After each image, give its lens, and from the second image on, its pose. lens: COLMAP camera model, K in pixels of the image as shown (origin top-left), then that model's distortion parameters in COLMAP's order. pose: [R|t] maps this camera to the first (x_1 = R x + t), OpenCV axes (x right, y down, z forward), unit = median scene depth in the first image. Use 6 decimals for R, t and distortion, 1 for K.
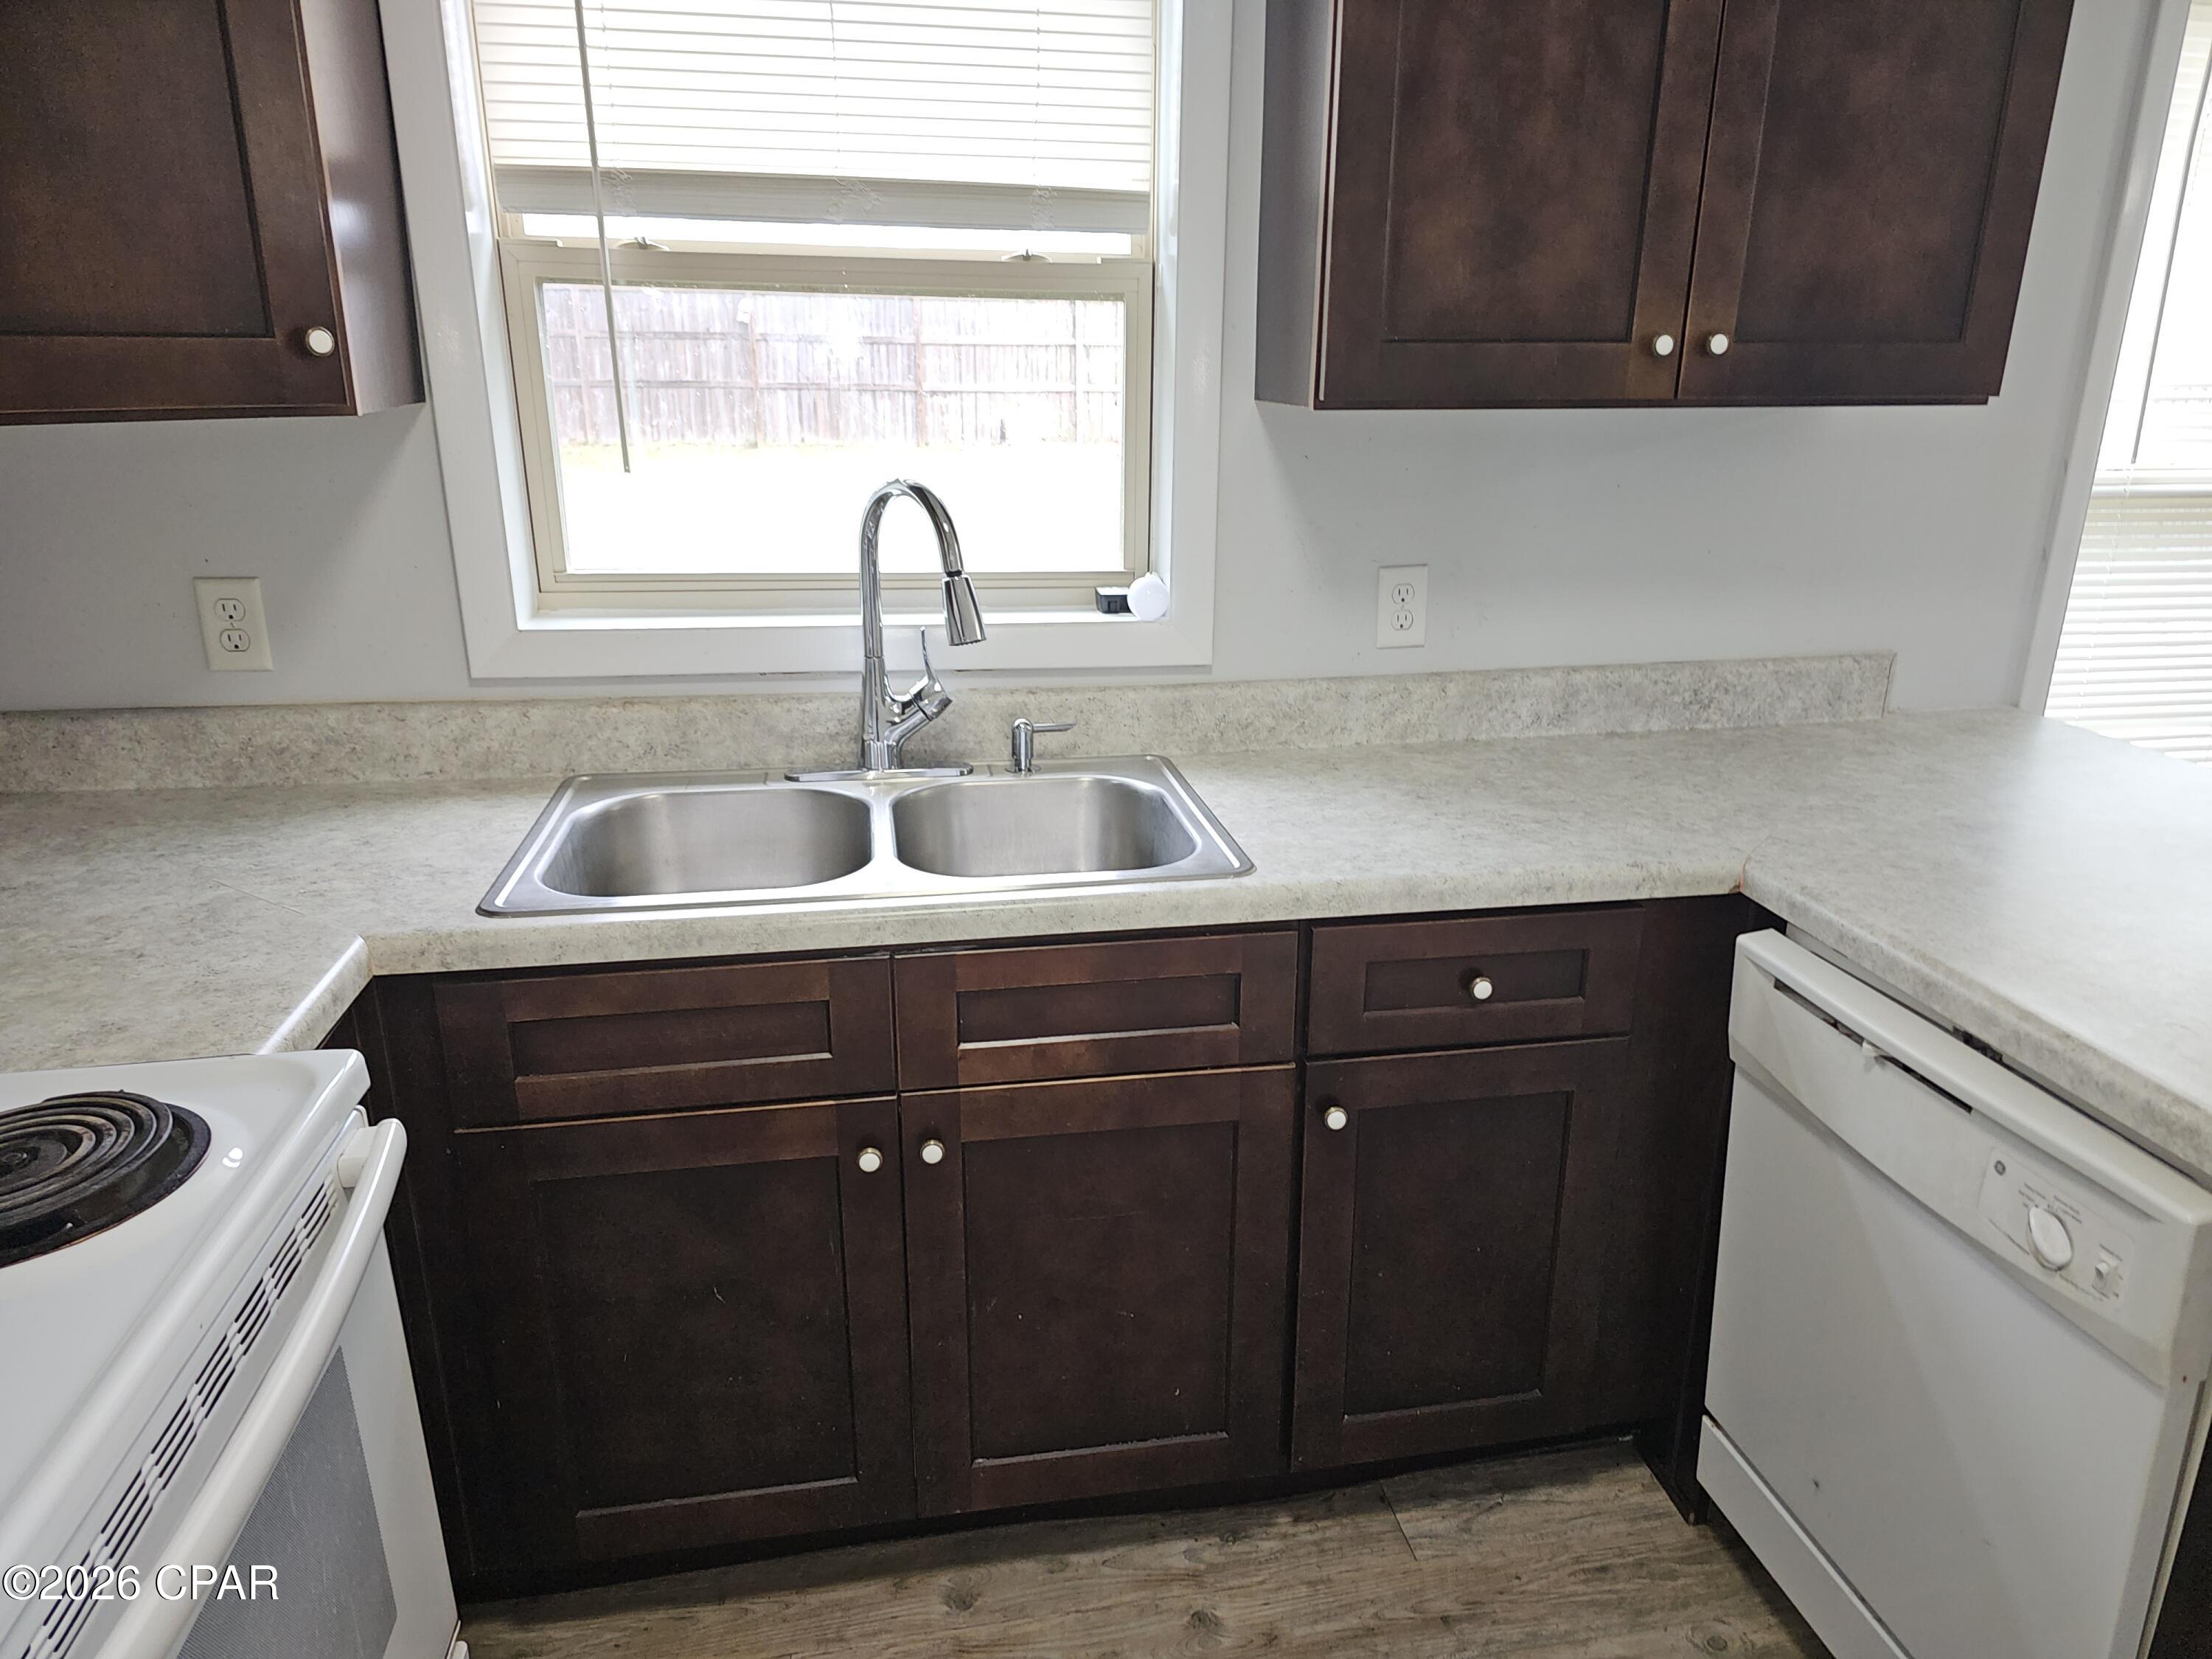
lens RADIAL K [[1477.0, 0, 1114.0], [0, 1477.0, 844.5], [0, 0, 1]] dist [0.048565, -0.034700]
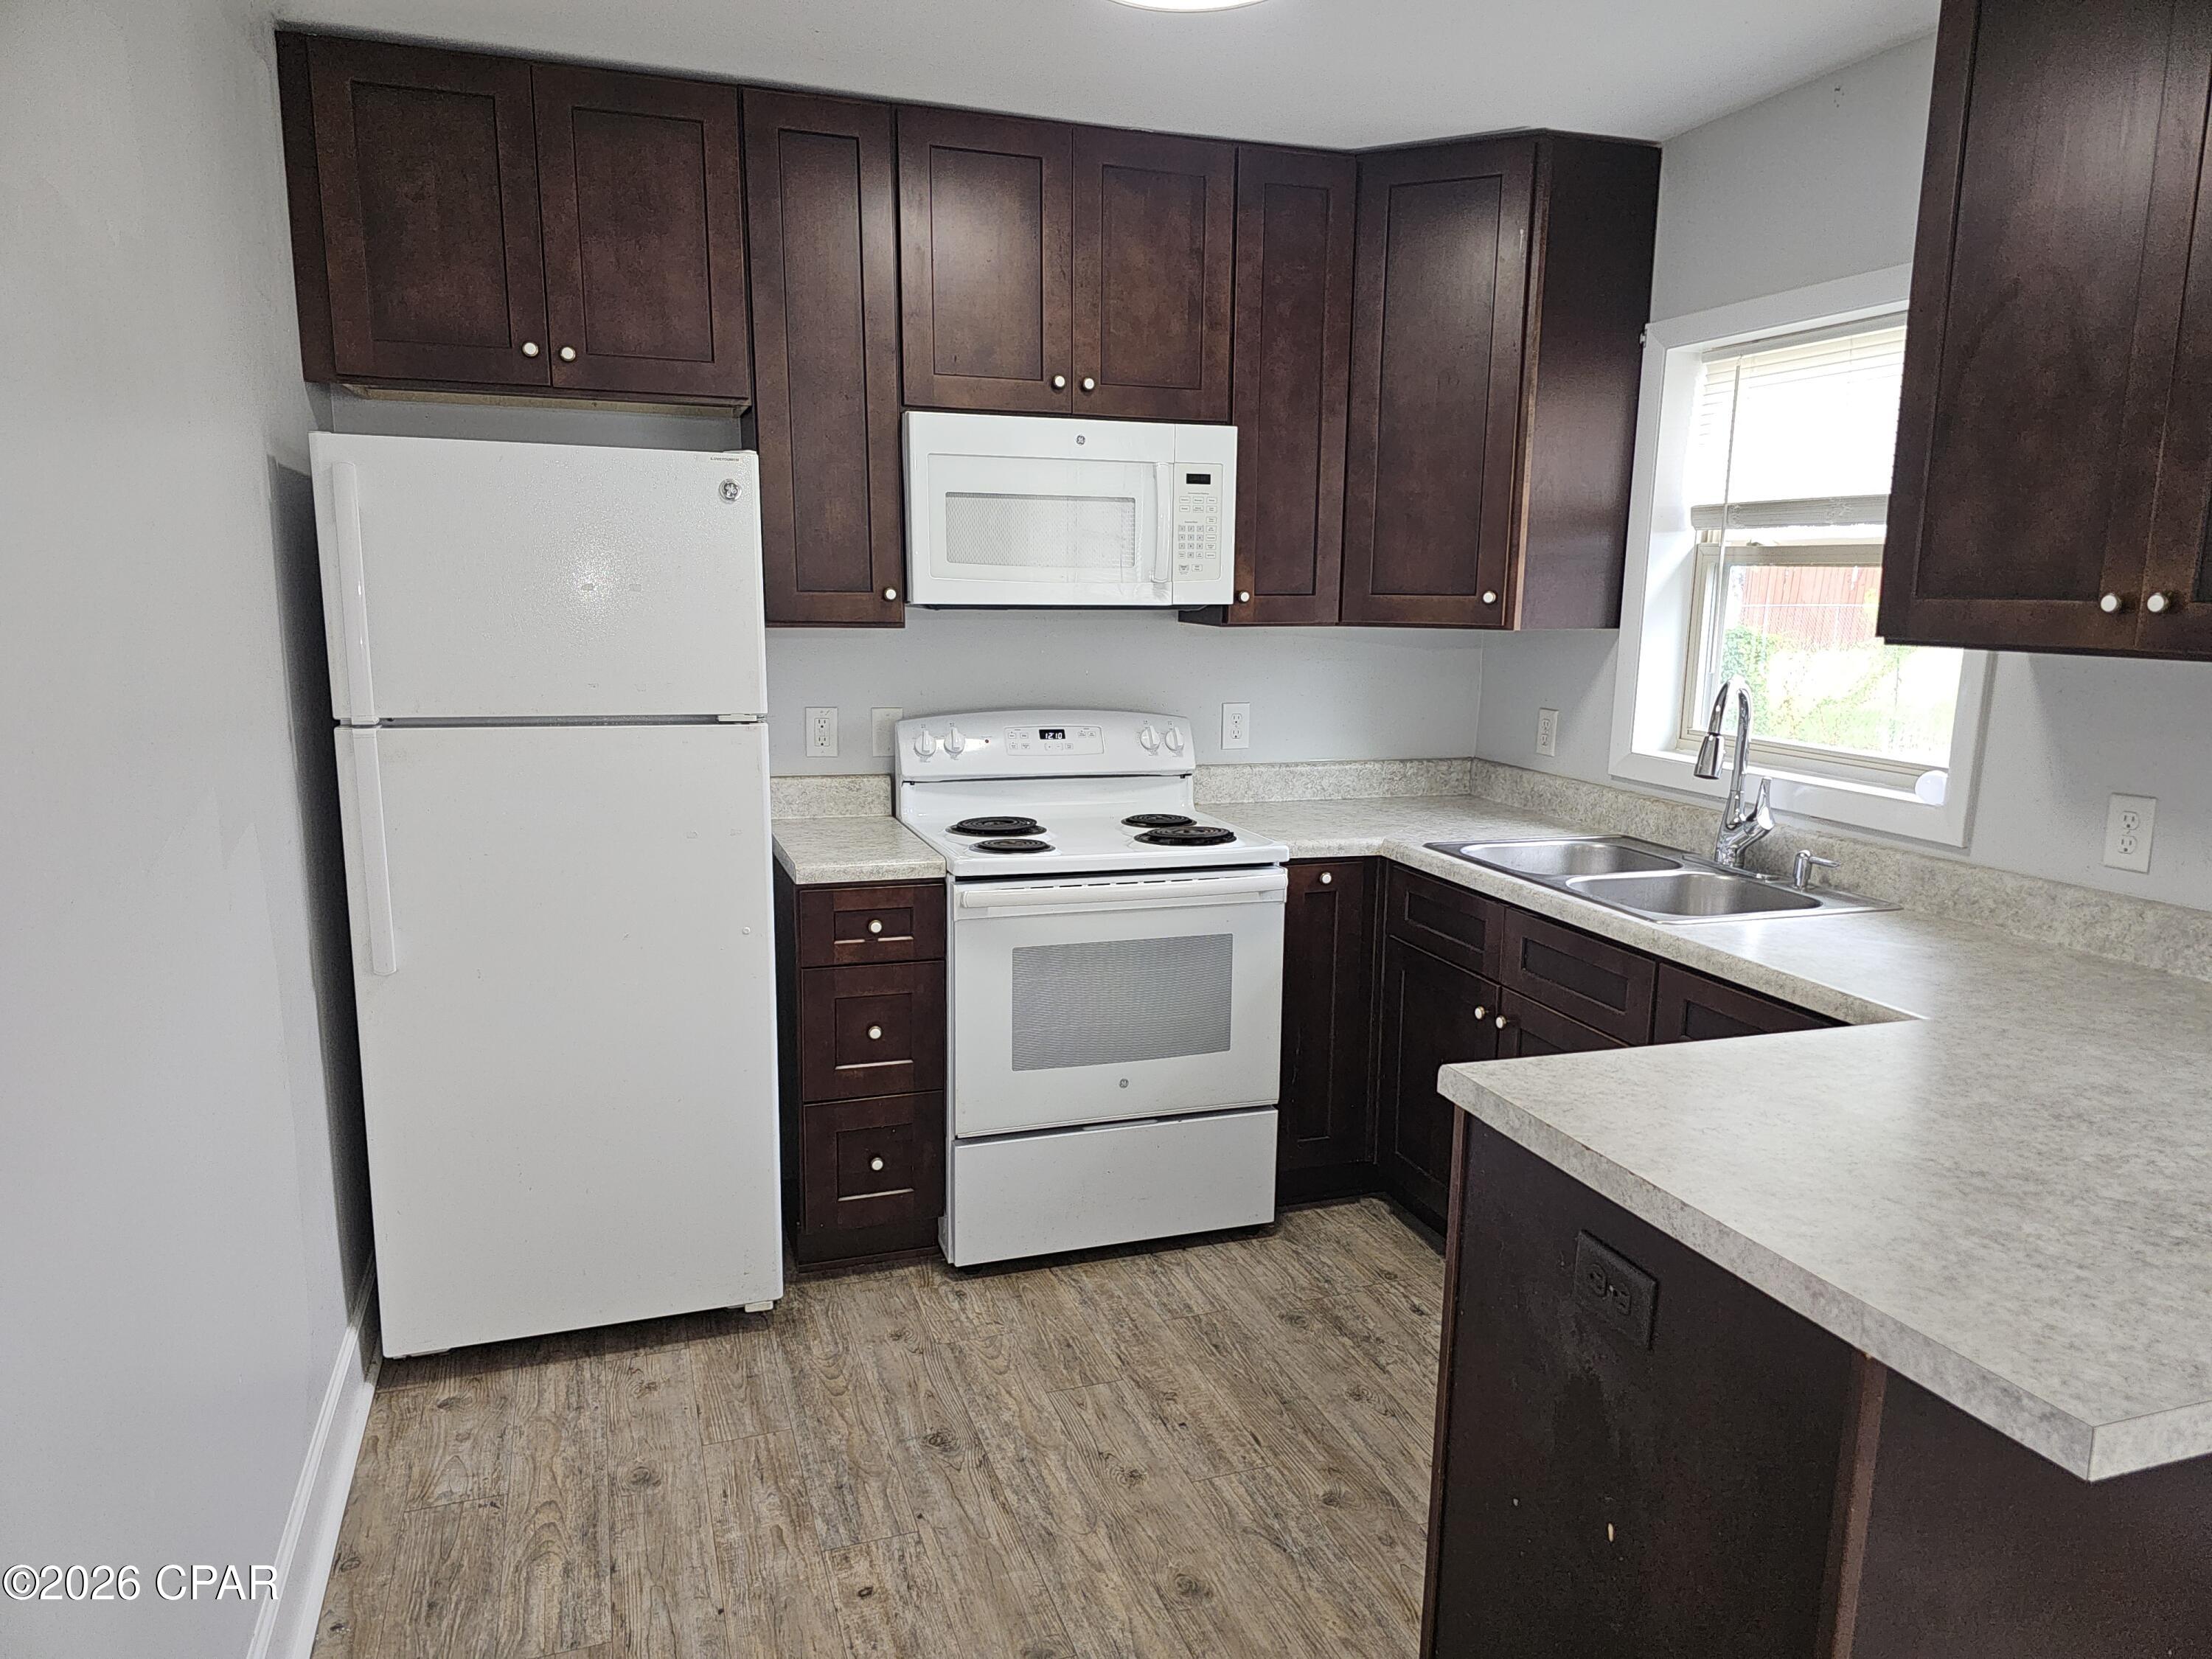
lens RADIAL K [[1477.0, 0, 1107.1], [0, 1477.0, 834.5], [0, 0, 1]] dist [0.048565, -0.034700]
pose [[0.126898, 0.158495, -0.979171, 1.274067], [-0.317461, 0.941718, 0.111290, -0.047734], [0.939742, 0.296726, 0.169818, 0.124472]]
